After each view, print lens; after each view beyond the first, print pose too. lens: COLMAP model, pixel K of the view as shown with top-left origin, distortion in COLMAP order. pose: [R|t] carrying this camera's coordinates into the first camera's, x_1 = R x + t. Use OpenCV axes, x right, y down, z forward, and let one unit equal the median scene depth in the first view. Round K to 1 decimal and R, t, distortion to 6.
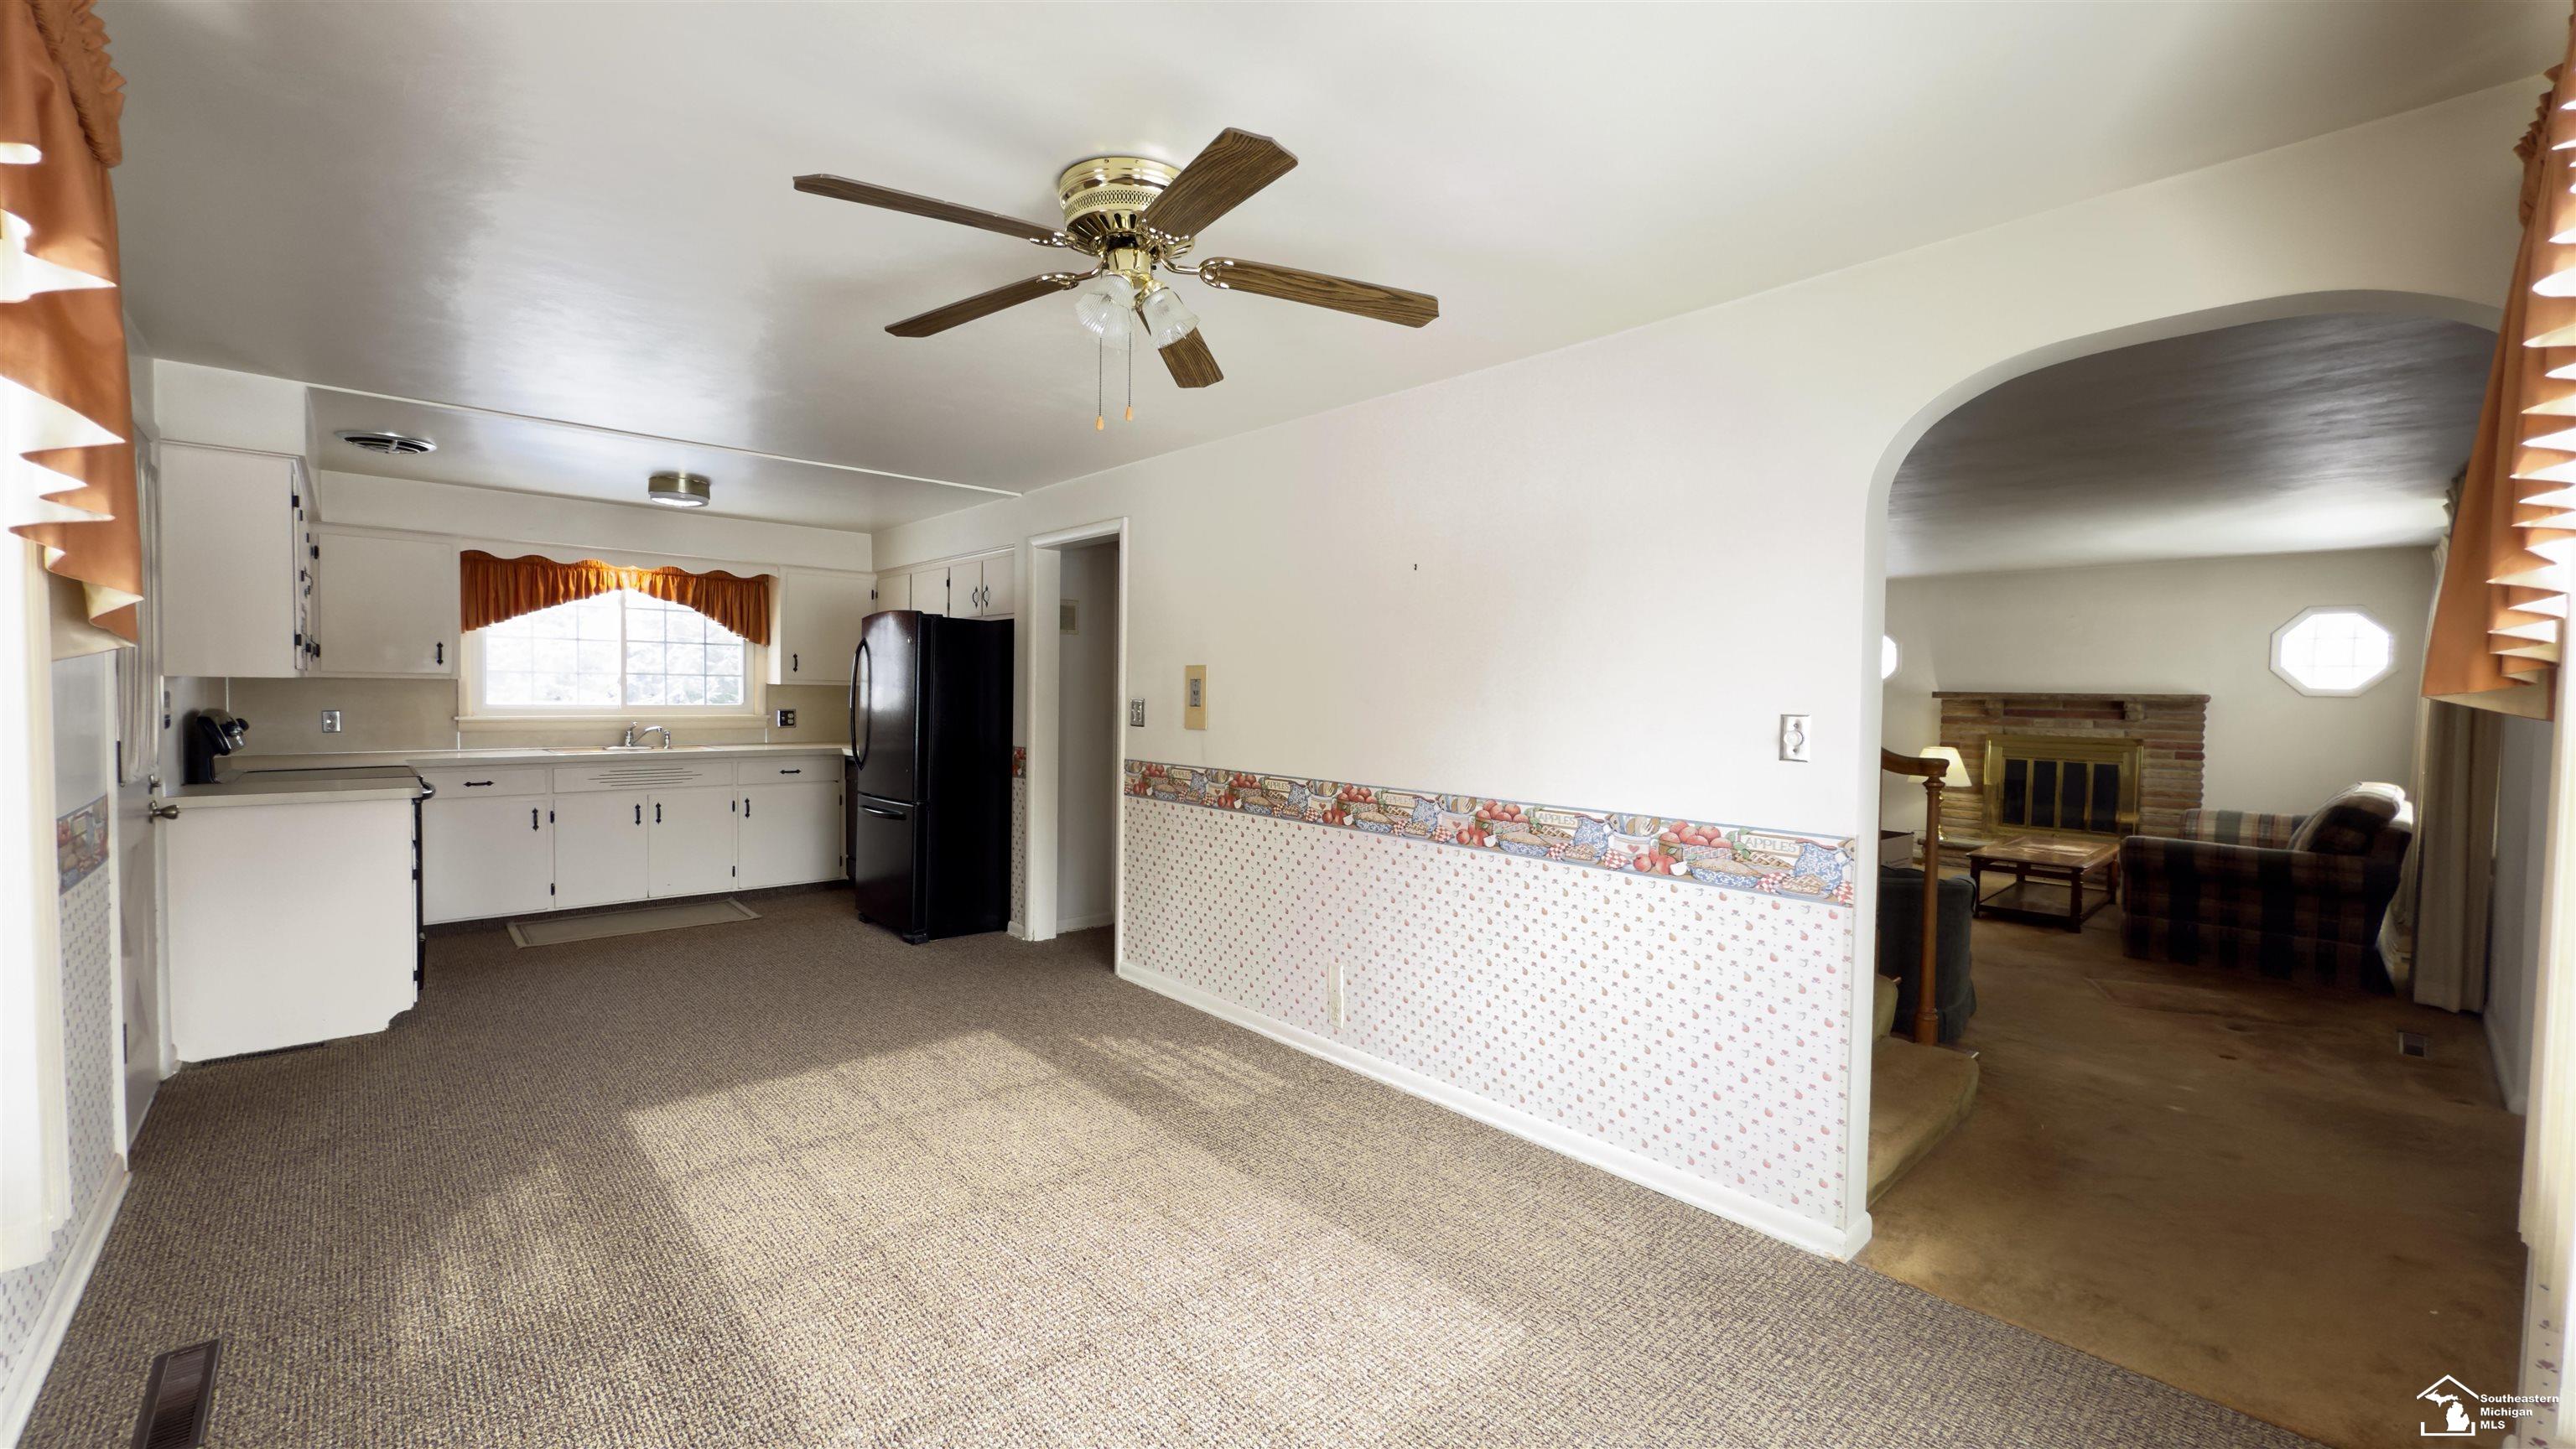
lens RADIAL K [[1031.6, 0, 1288.7], [0, 1031.6, 730.3], [0, 0, 1]] dist [-0.001007, 0.000188]
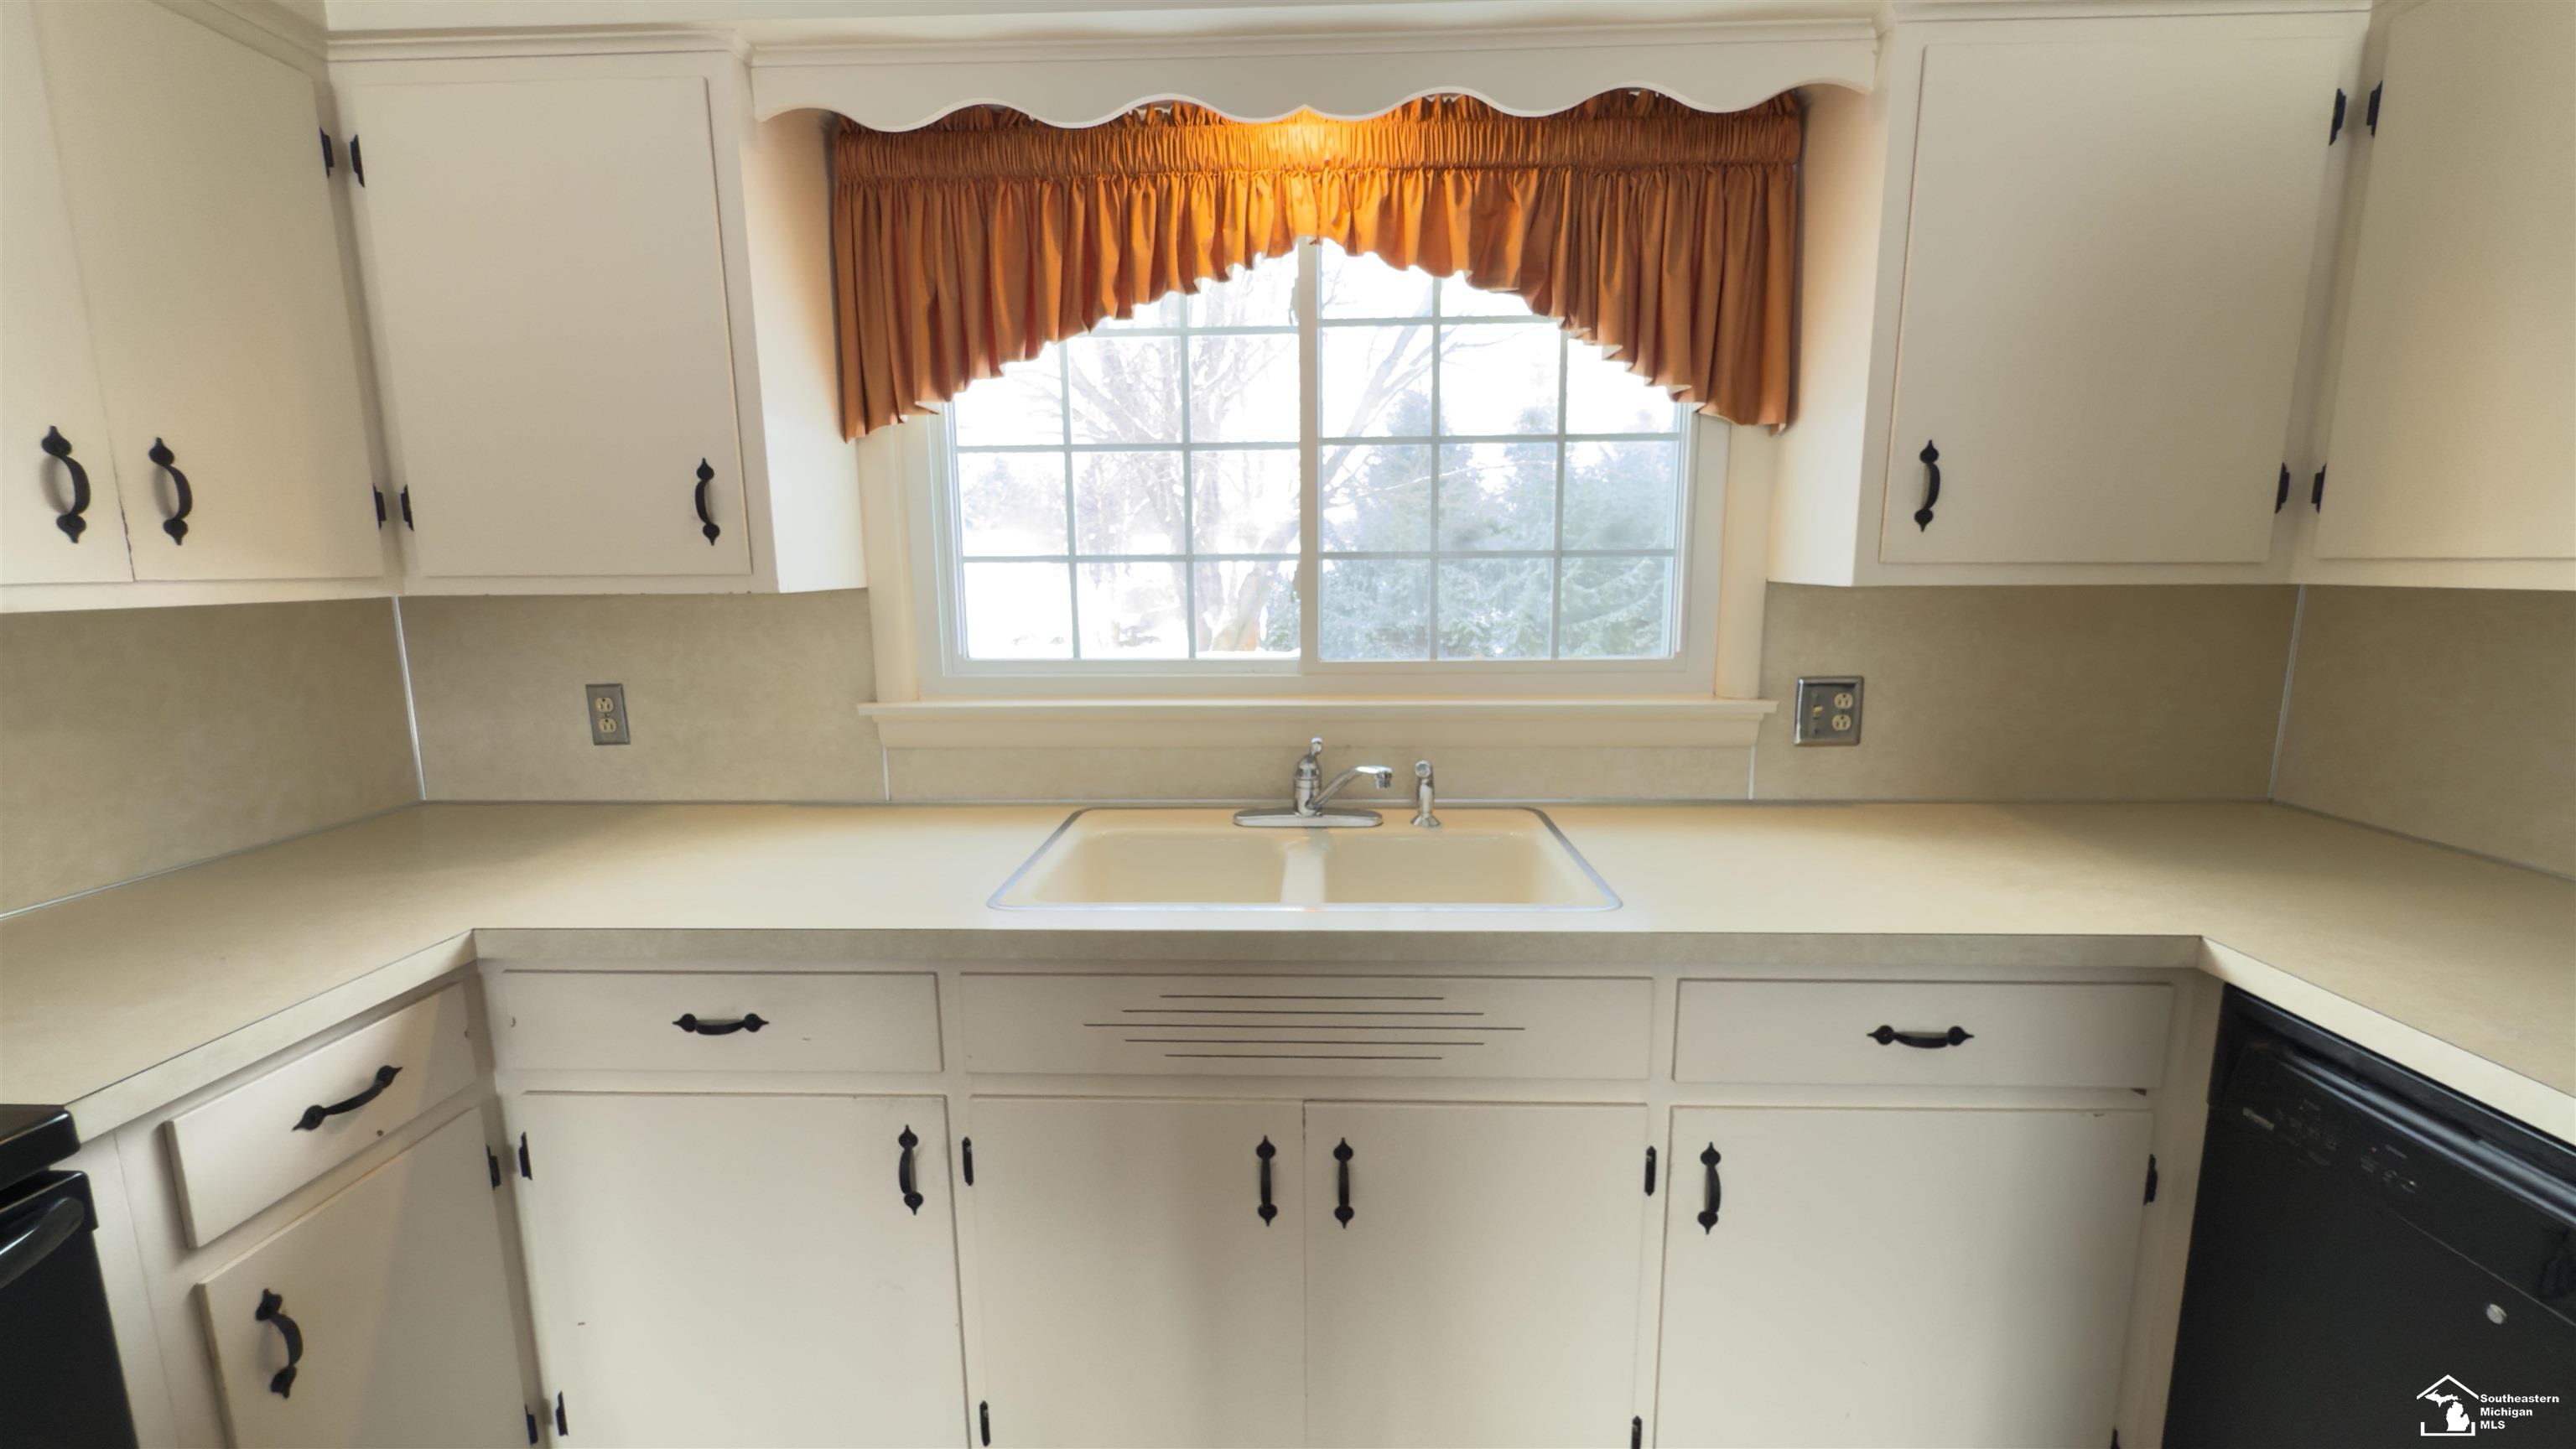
lens RADIAL K [[1031.6, 0, 1288.7], [0, 1031.6, 730.3], [0, 0, 1]] dist [-0.001007, 0.000188]
pose [[0.718117, 0.090766, -0.689978, -0.453465], [-0.005917, 0.992219, 0.124368, -0.043415], [0.695897, -0.085228, 0.713066, 0.804166]]
